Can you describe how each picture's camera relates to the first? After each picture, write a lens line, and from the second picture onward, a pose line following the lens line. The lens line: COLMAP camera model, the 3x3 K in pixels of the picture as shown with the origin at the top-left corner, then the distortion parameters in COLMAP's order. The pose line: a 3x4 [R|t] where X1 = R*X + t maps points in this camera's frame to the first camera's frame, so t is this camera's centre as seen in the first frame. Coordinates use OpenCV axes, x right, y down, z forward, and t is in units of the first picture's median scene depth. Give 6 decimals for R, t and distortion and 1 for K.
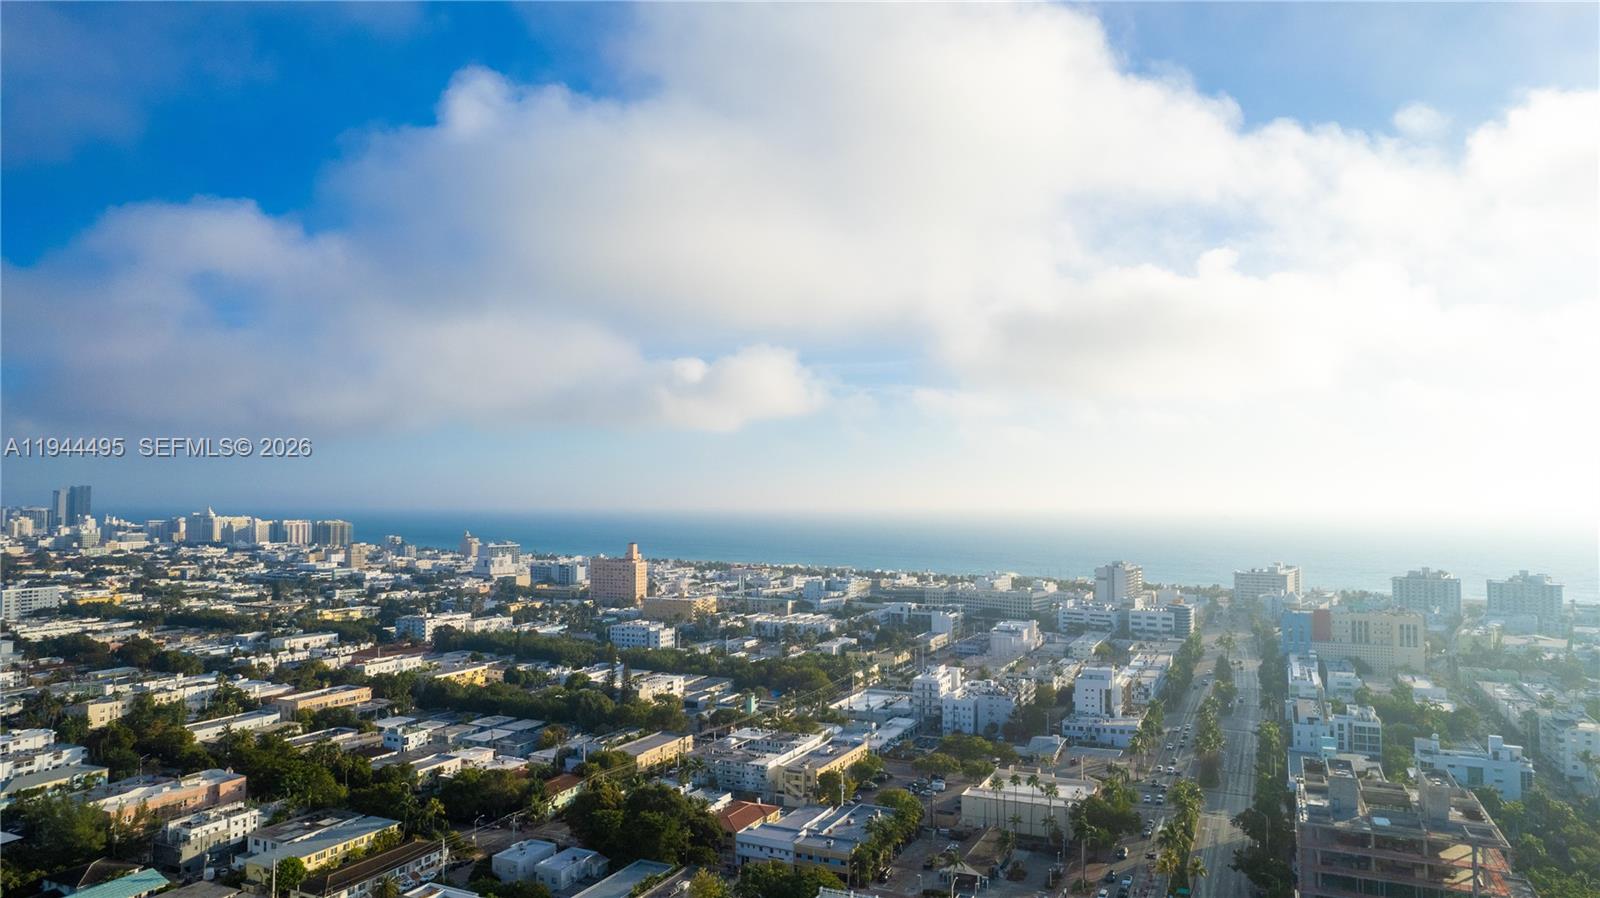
lens RADIAL K [[1025.2, 0, 796.8], [0, 1025.2, 452.7], [0, 0, 1]] dist [-0.035791, 0.026619]
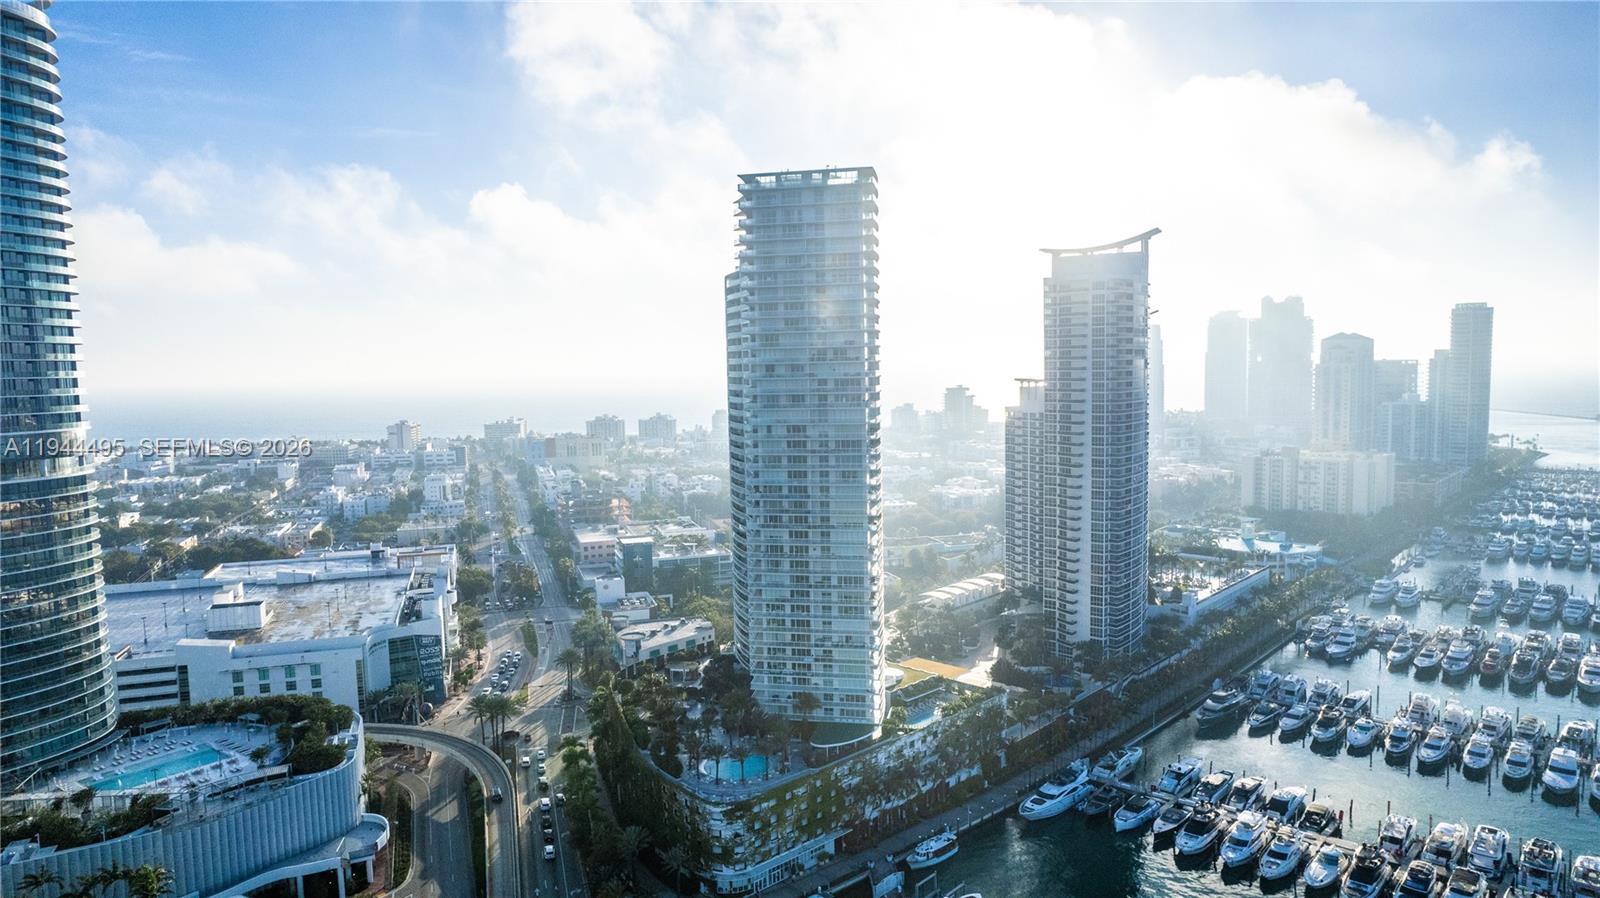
lens RADIAL K [[1025.2, 0, 807.1], [0, 1025.2, 453.6], [0, 0, 1]] dist [-0.035791, 0.026619]
pose [[0.732775, -0.071752, 0.676677, -0.275631], [-0.014795, 0.992510, 0.121263, -0.026687], [-0.680310, -0.098869, 0.726225, -0.447780]]
